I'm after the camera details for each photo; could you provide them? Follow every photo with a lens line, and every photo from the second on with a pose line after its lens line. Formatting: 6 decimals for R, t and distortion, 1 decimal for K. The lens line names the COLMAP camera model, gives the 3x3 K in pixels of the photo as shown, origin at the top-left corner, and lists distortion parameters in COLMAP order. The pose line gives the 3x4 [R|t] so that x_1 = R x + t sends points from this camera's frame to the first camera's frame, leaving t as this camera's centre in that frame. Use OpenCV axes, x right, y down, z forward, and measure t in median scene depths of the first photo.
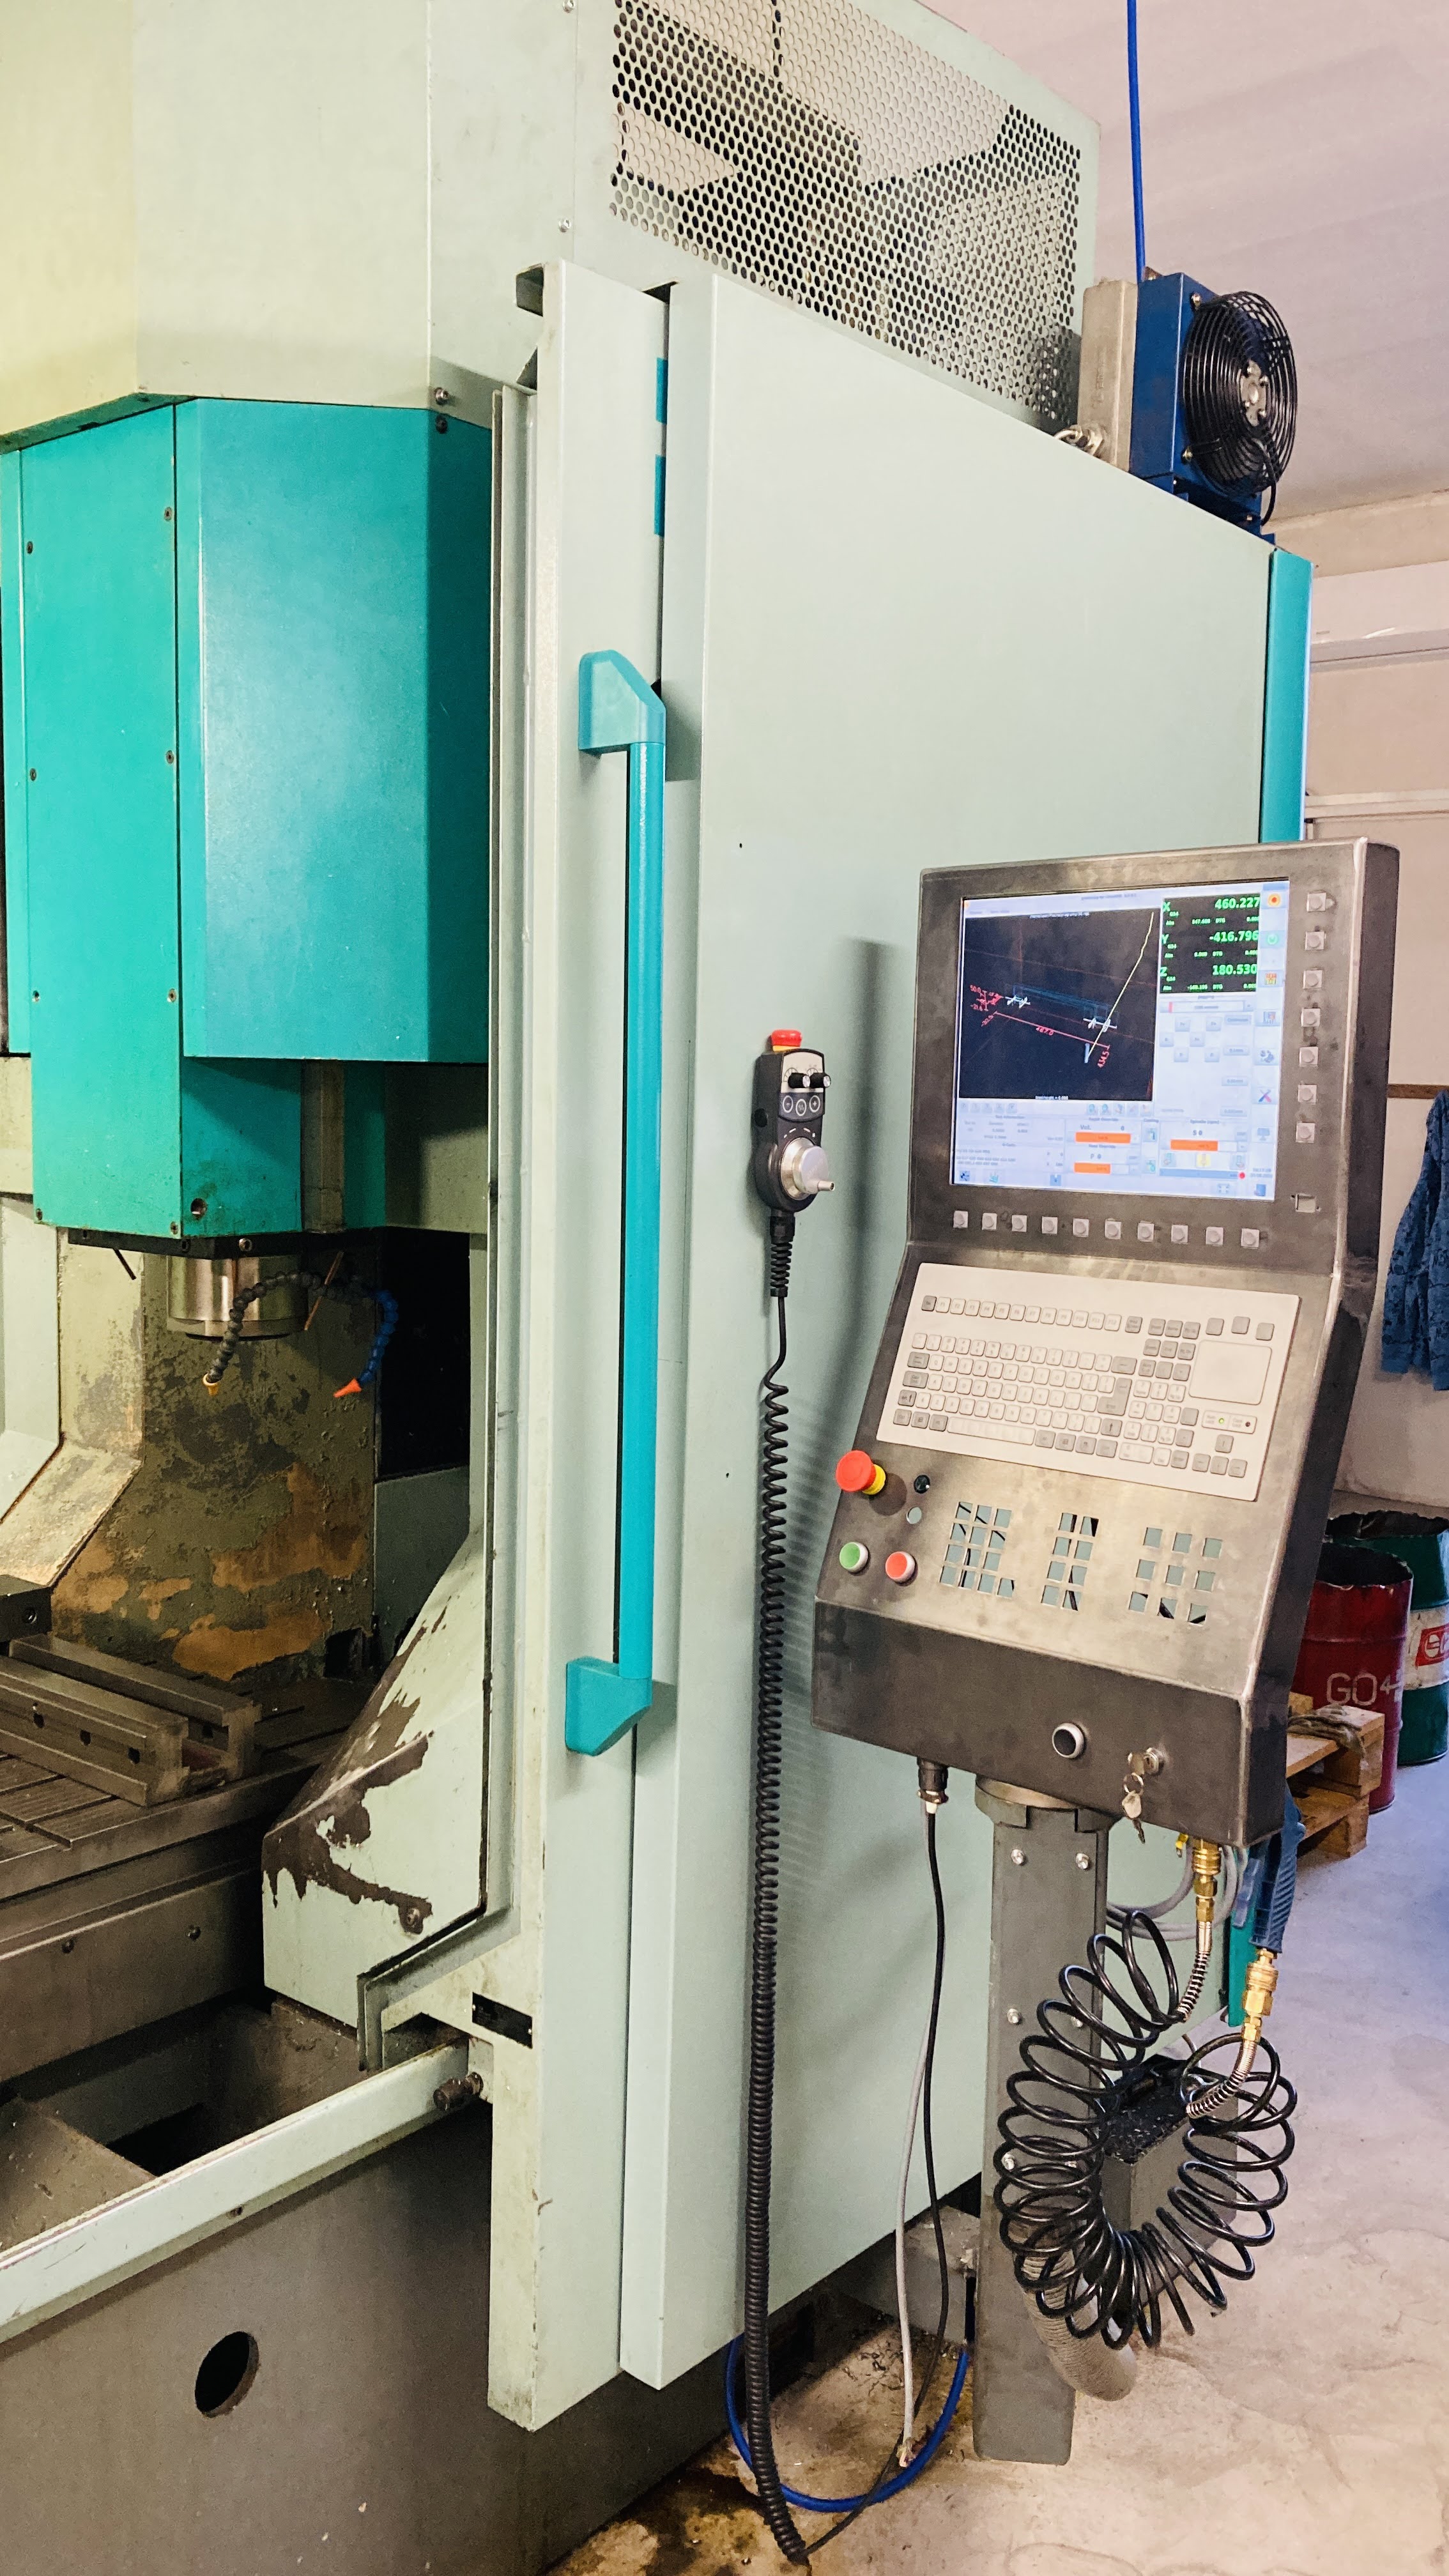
lens RADIAL K [[2140.7, 0, 731.3], [0, 2140.7, 1258.6], [0, 0, 1]] dist [0.163649, -0.551744]
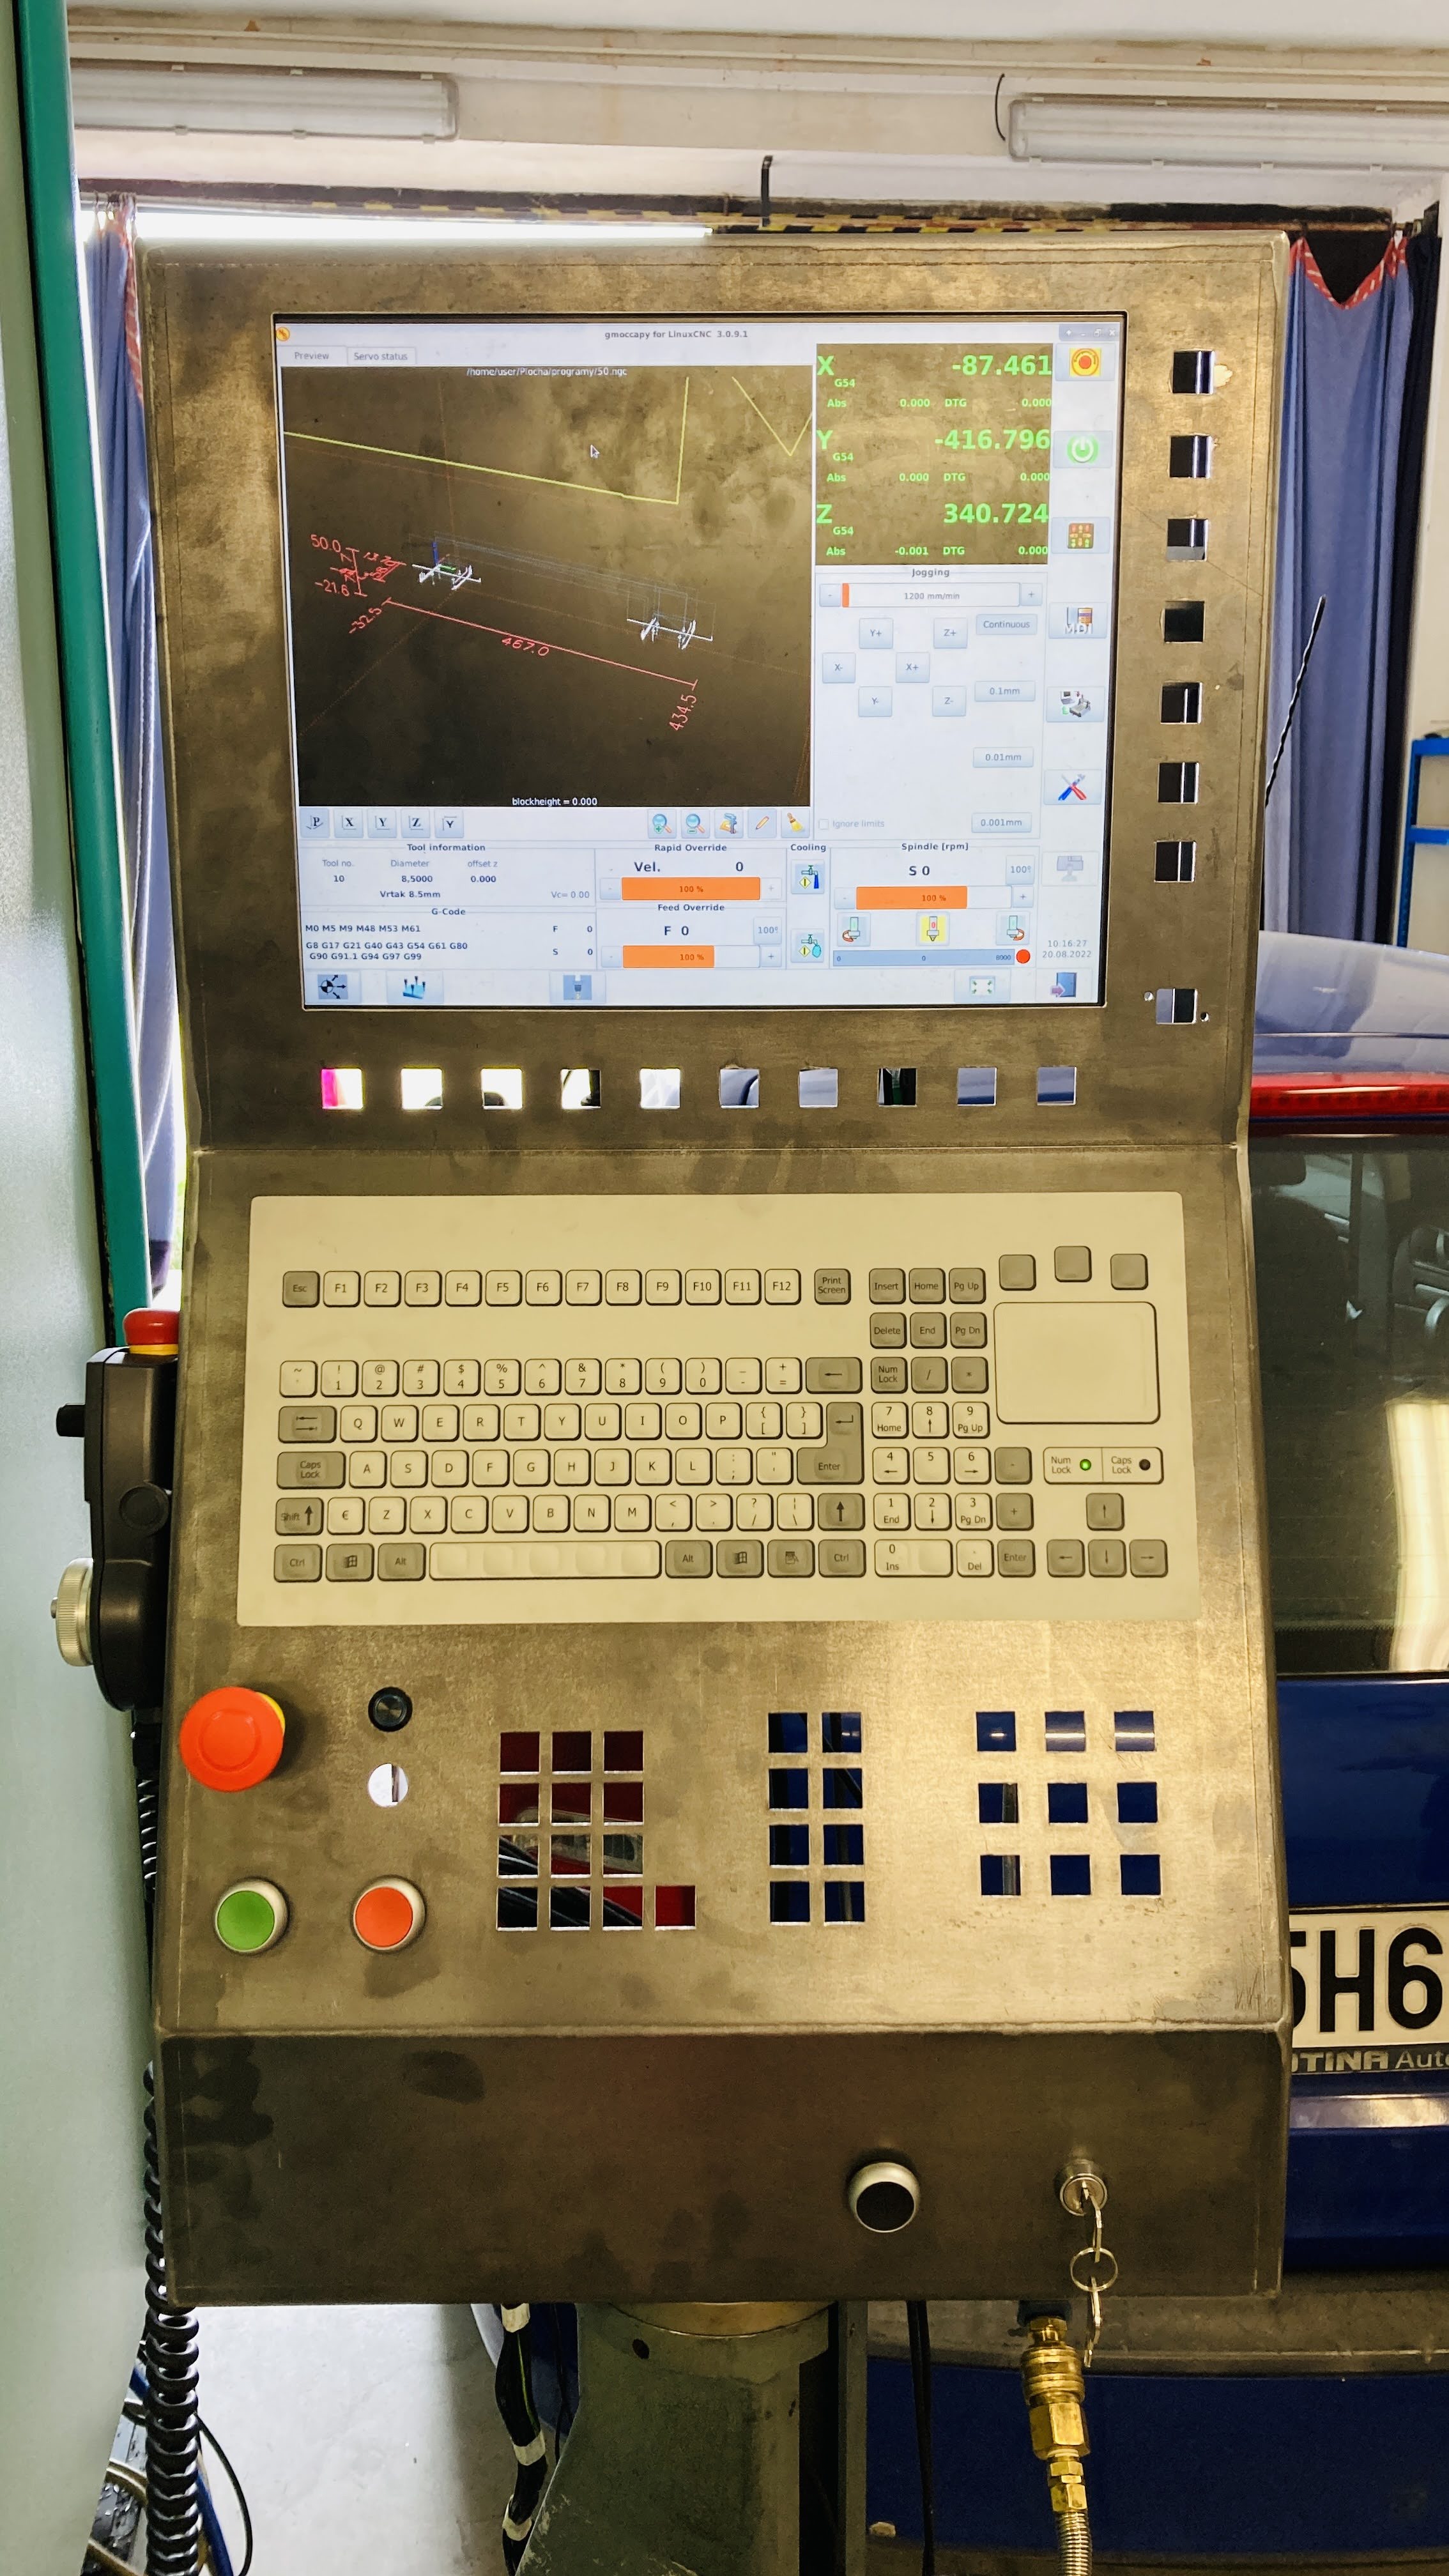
lens RADIAL K [[2140.7, 0, 731.3], [0, 2140.7, 1258.6], [0, 0, 1]] dist [0.163649, -0.551744]
pose [[0.735447, -0.158403, 0.658806, -0.136029], [0.070579, 0.984910, 0.158022, -0.049949], [-0.673896, -0.069719, 0.735530, 0.643829]]
